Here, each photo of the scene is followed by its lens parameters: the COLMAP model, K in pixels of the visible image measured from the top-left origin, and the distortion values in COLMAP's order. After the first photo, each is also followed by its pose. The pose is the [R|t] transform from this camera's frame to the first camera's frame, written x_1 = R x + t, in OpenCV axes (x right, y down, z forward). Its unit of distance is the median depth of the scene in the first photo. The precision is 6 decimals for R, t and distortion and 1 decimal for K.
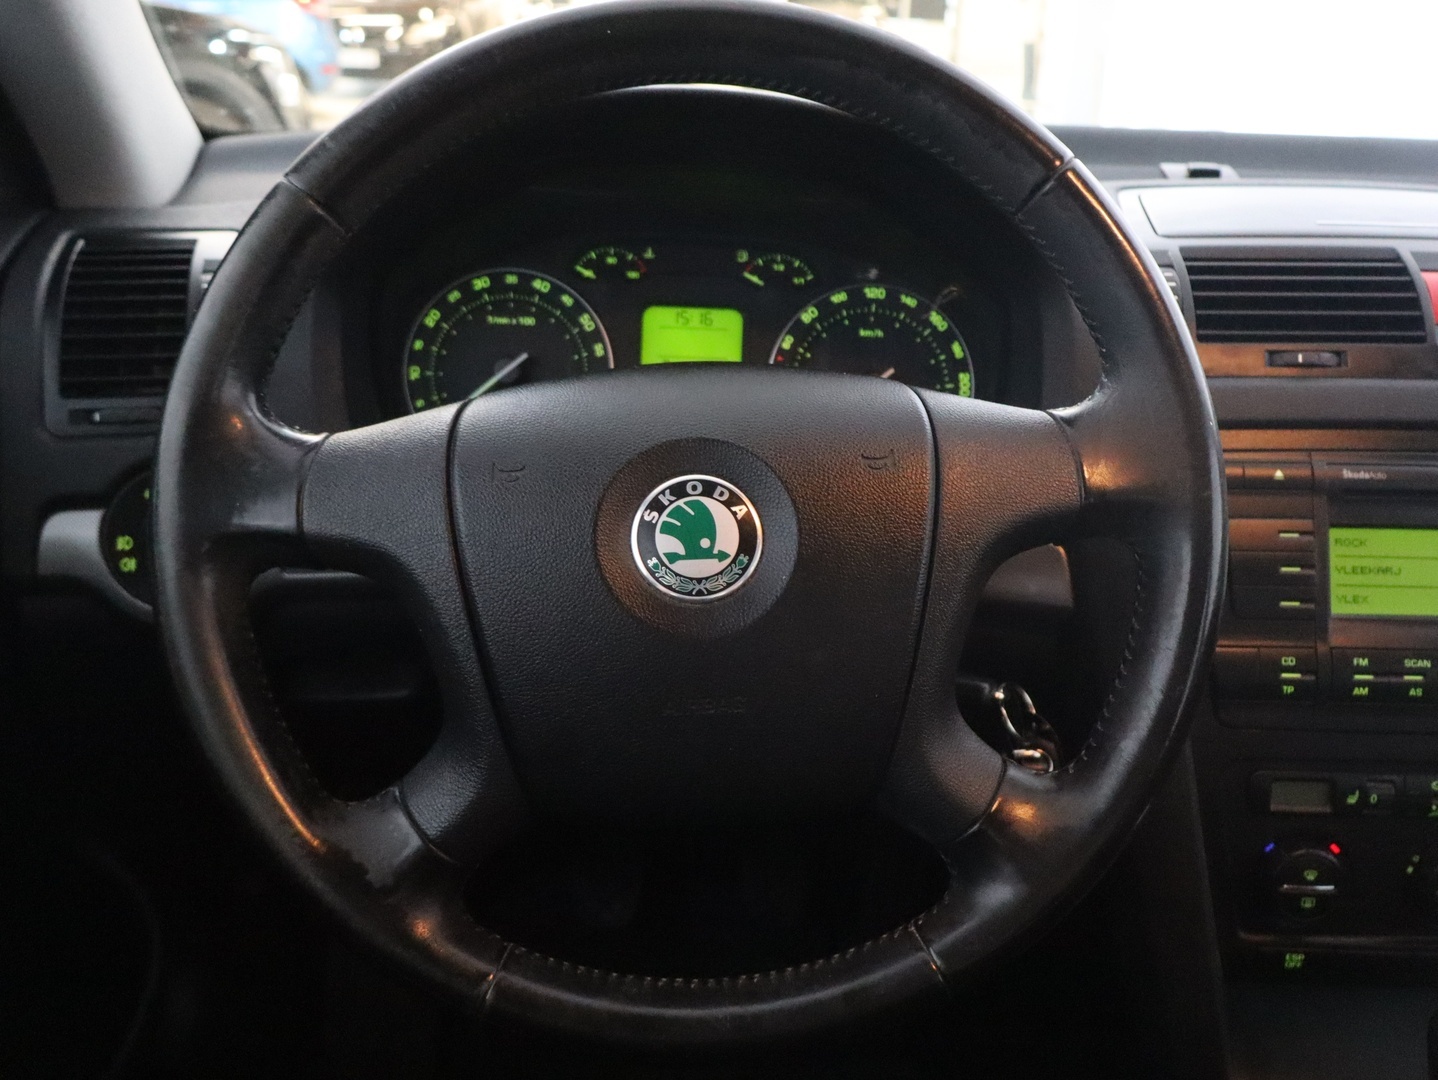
lens RADIAL K [[1181.3, 0, 719.7], [0, 1181.3, 553.5], [0, 0, 1]] dist [-0.001395, -0.022882]
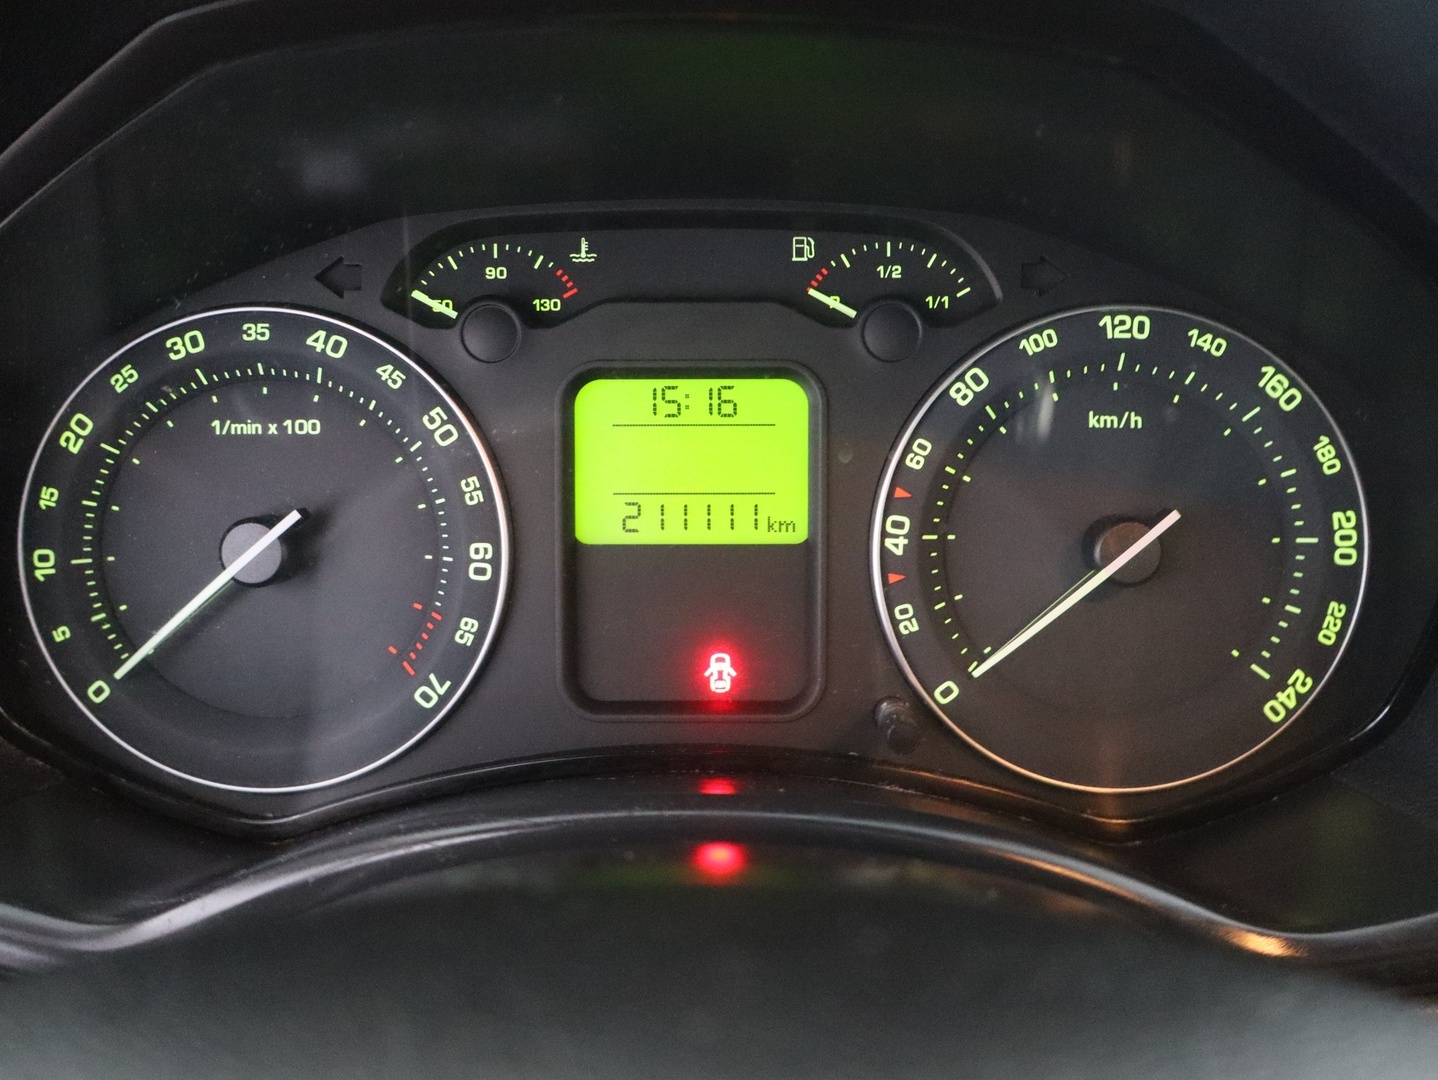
lens RADIAL K [[1181.3, 0, 714.8], [0, 1181.3, 529.7], [0, 0, 1]] dist [-0.001395, -0.022882]
pose [[0.998722, -0.034940, -0.036507, -0.000417], [0.036535, 0.998365, 0.043965, -0.174242], [0.034911, -0.045243, 0.998366, 0.581693]]
